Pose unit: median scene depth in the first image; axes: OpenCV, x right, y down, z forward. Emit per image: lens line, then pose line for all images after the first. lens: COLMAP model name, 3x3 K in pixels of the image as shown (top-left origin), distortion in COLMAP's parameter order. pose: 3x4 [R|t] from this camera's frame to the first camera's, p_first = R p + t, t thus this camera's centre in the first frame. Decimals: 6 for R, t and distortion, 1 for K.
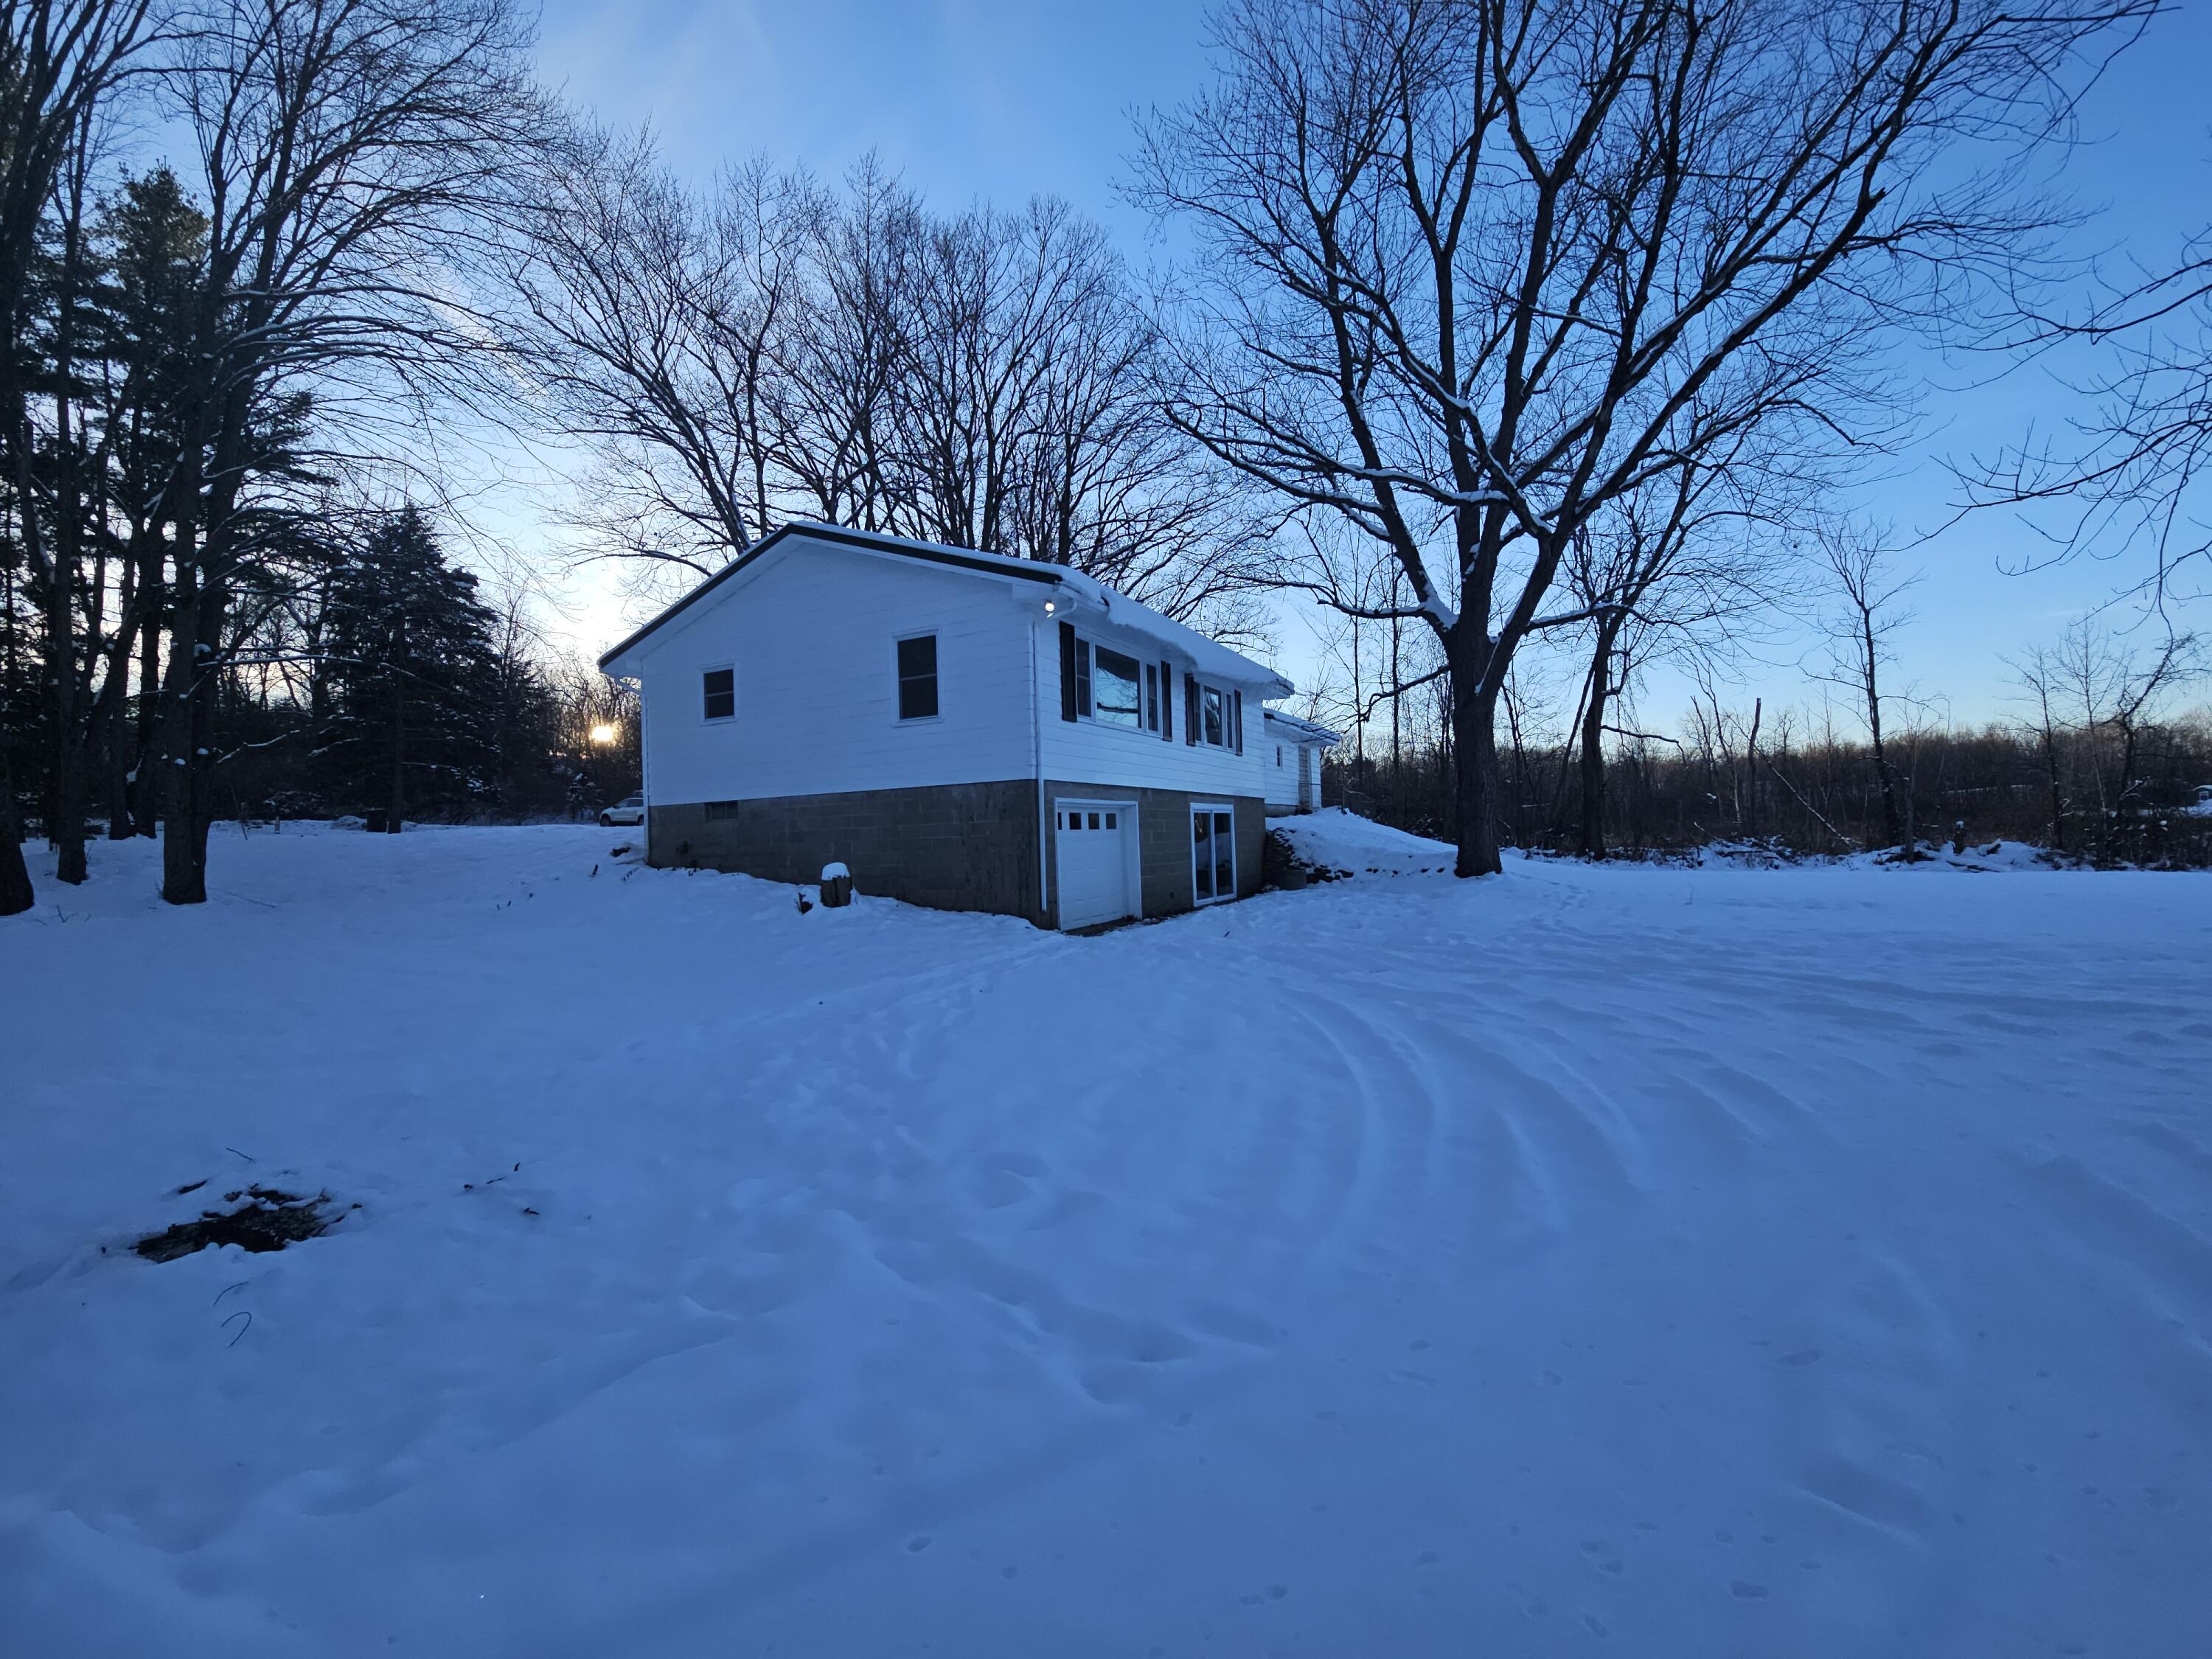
lens RADIAL K [[901.7, 0, 1110.0], [0, 901.7, 818.9], [0, 0, 1]] dist [0.017186, -0.010751]
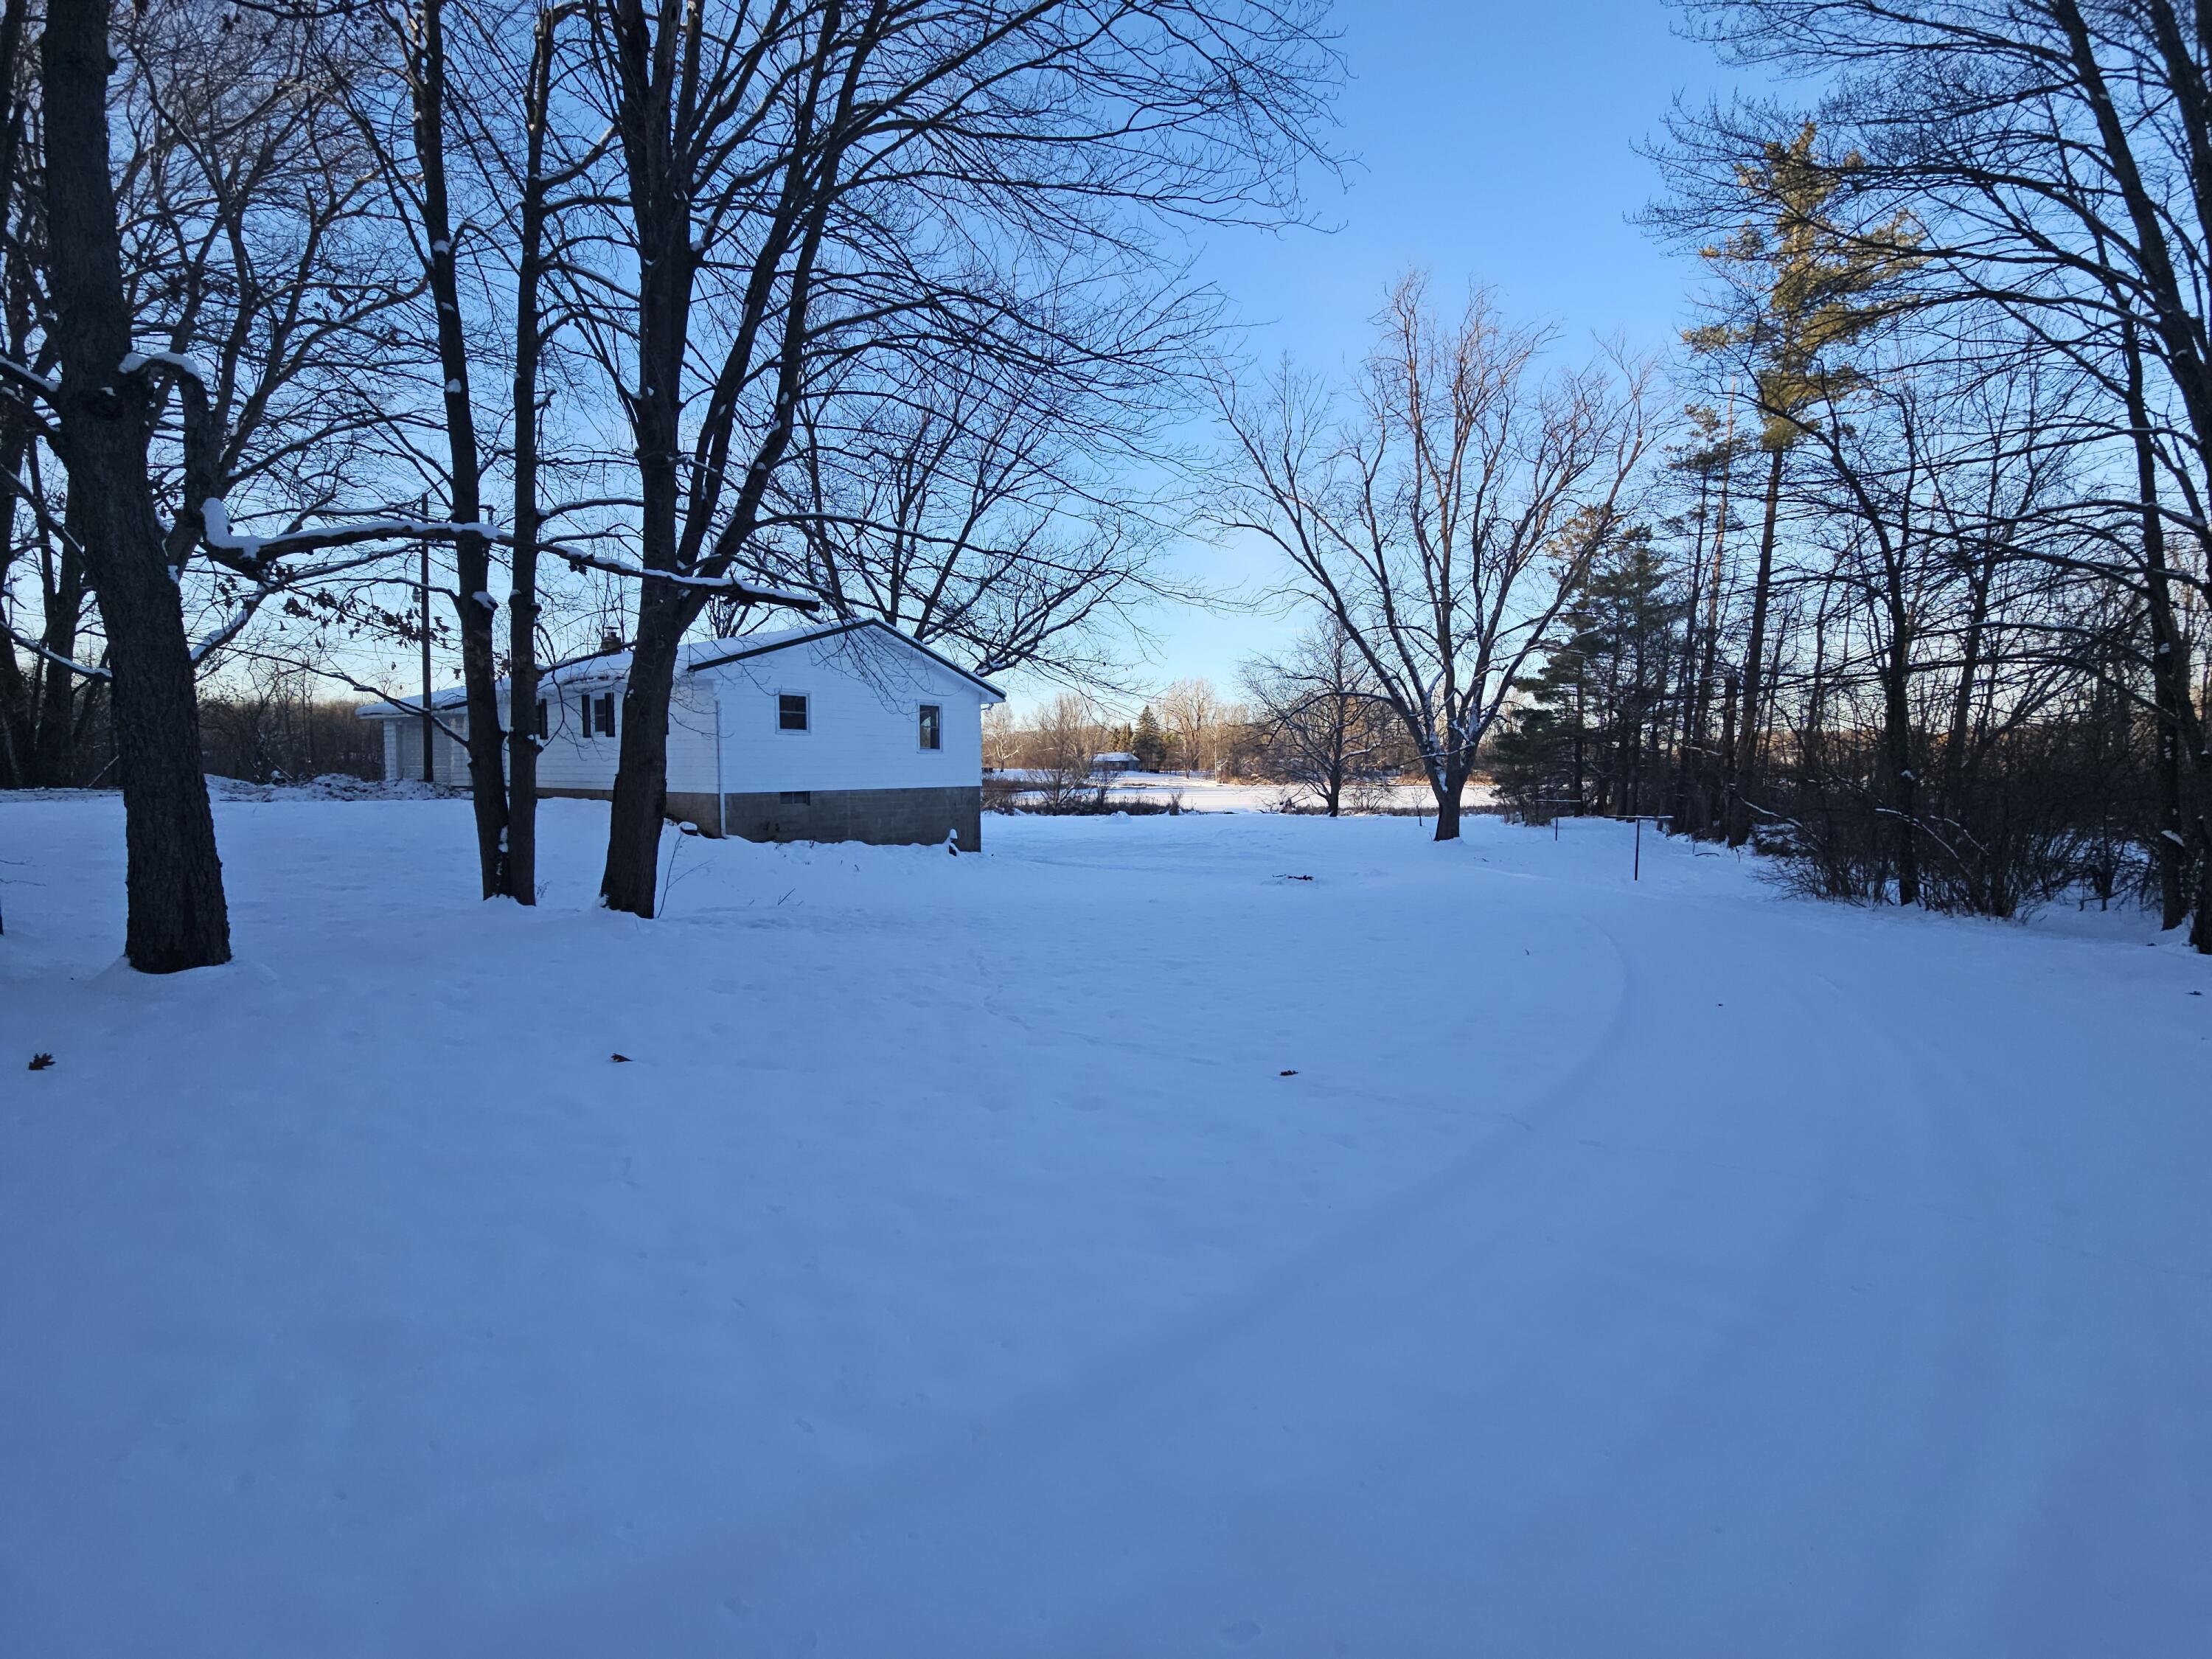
lens RADIAL K [[901.7, 0, 1110.0], [0, 901.7, 818.9], [0, 0, 1]] dist [0.017186, -0.010751]
pose [[0.147538, -0.025234, 0.988735, -1.218539], [-0.025608, 0.999242, 0.029323, -0.021629], [-0.988725, -0.029646, 0.146780, 0.225642]]
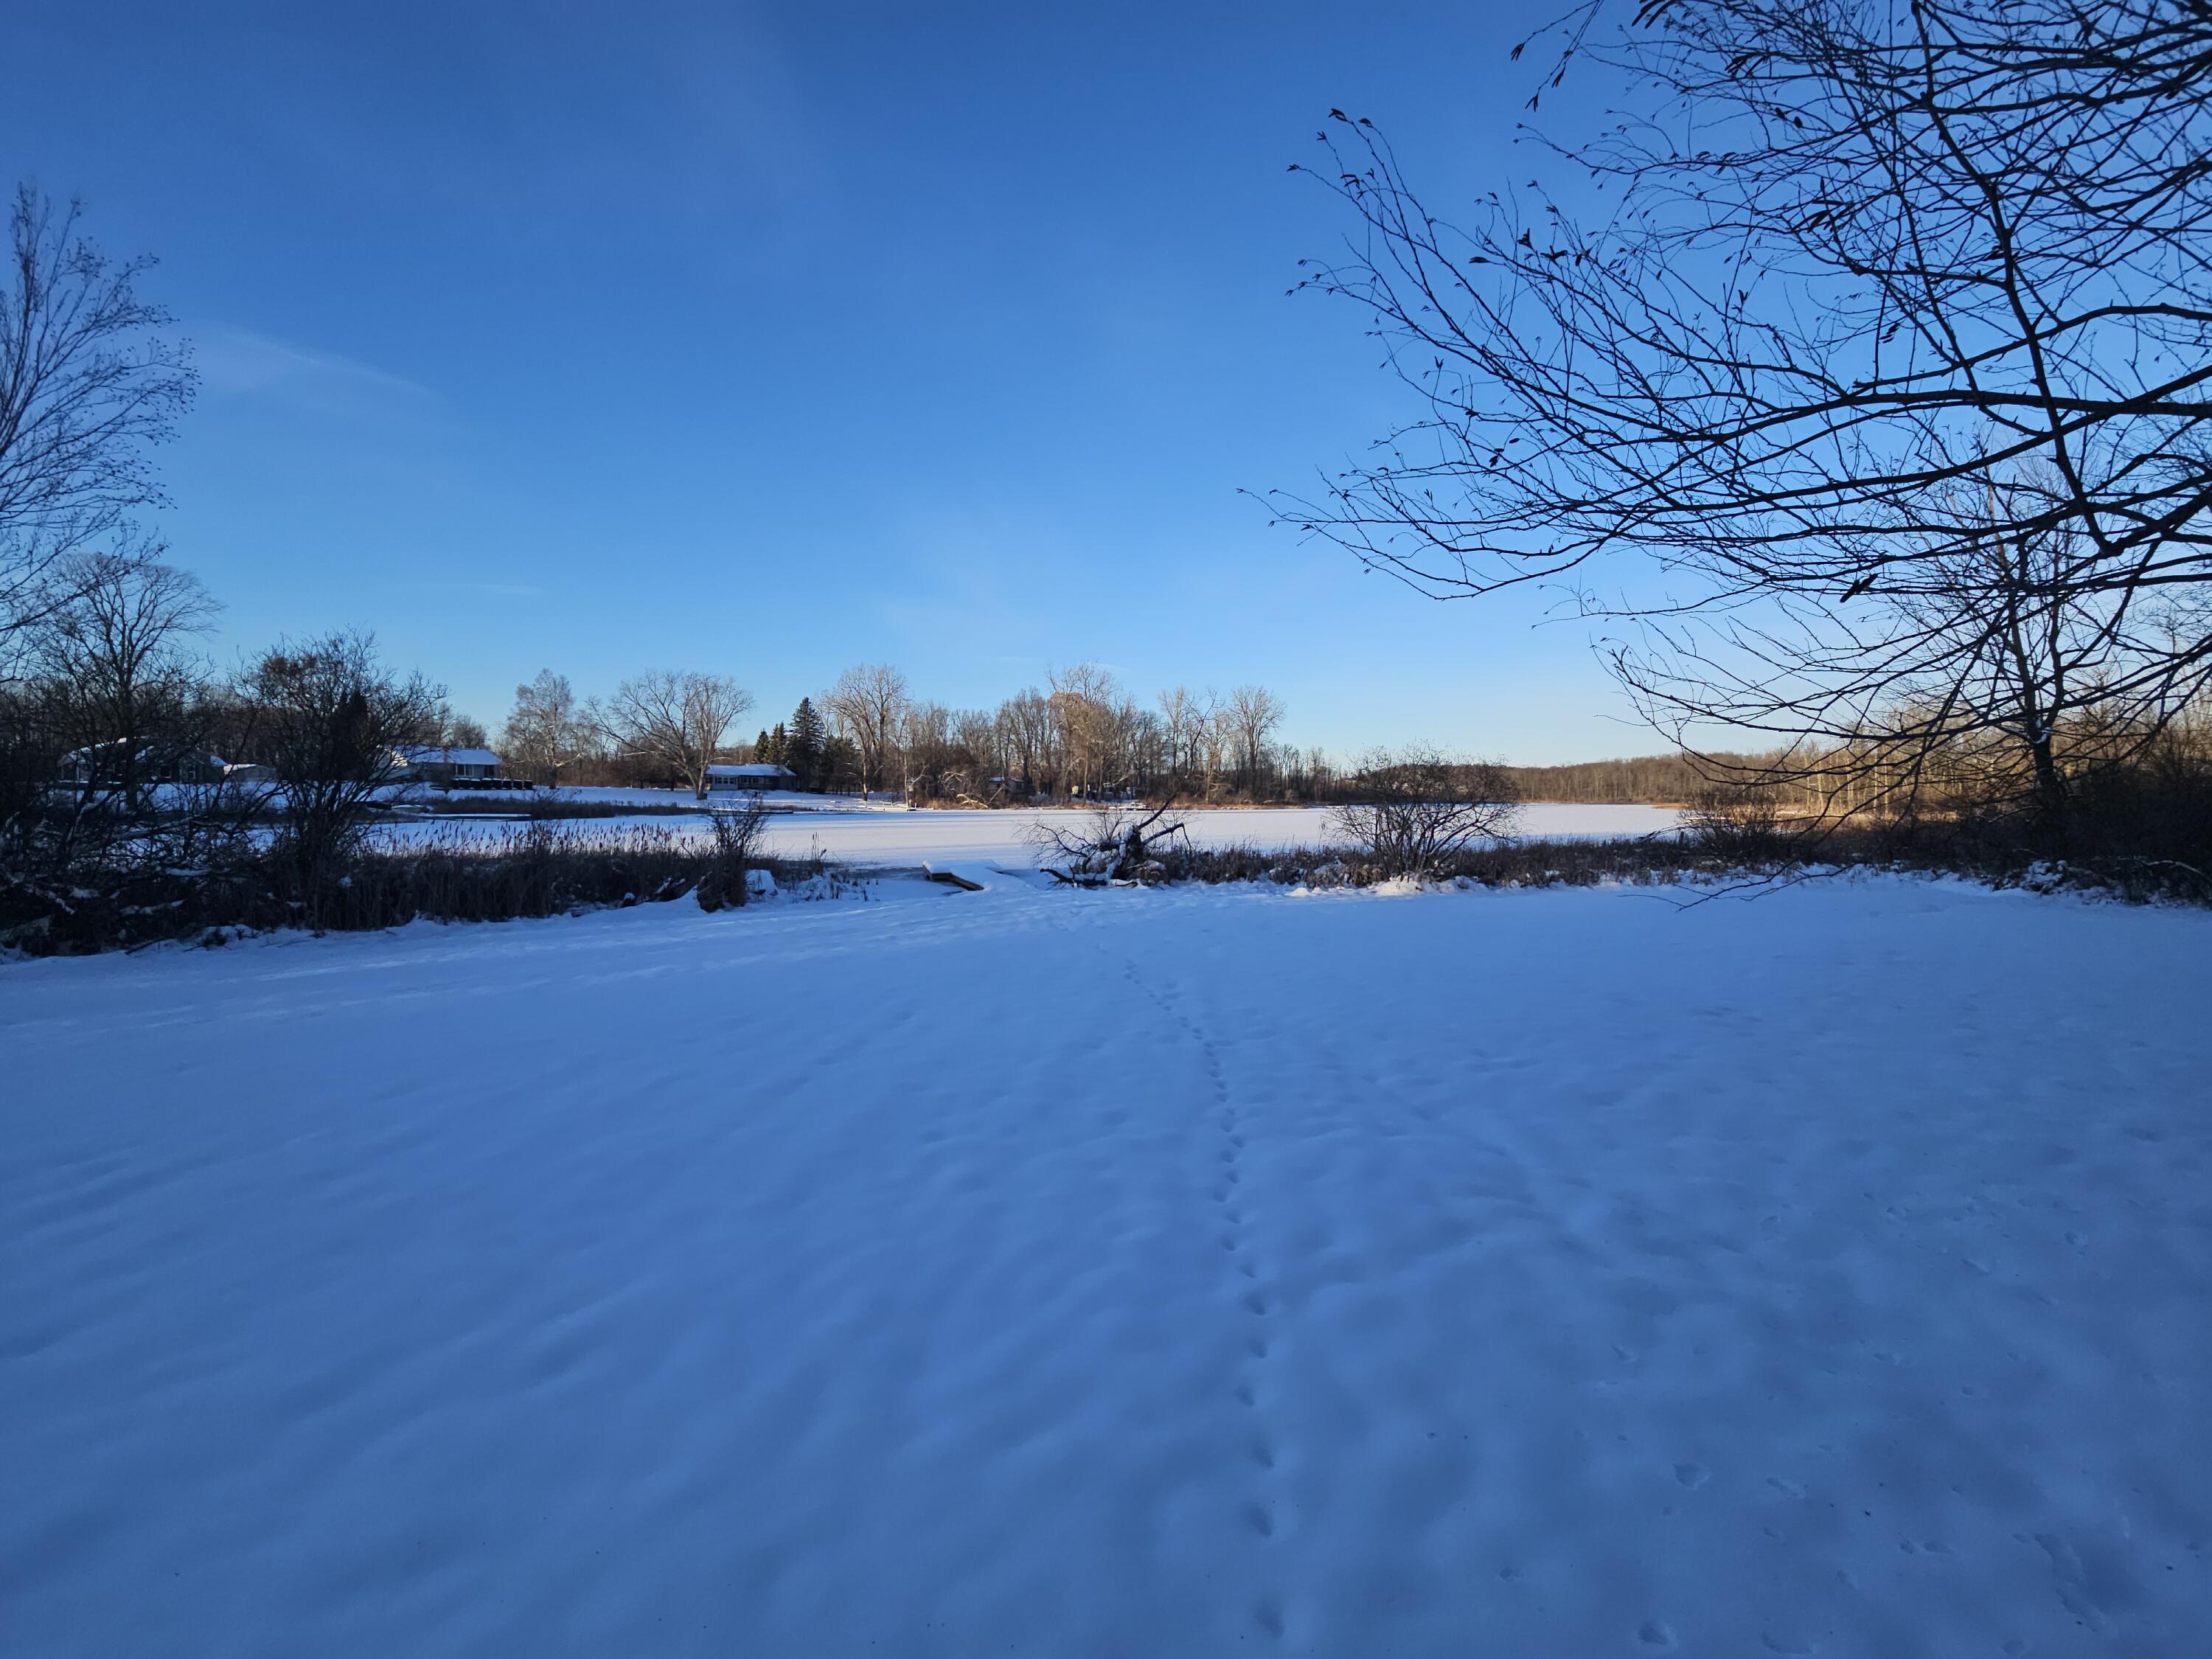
lens RADIAL K [[901.7, 0, 1110.0], [0, 901.7, 818.9], [0, 0, 1]] dist [0.017186, -0.010751]
pose [[-0.186828, 0.007308, 0.982365, 1.542865], [-0.019759, 0.999742, -0.011195, -0.016365], [-0.982194, -0.021502, -0.186636, 0.294549]]
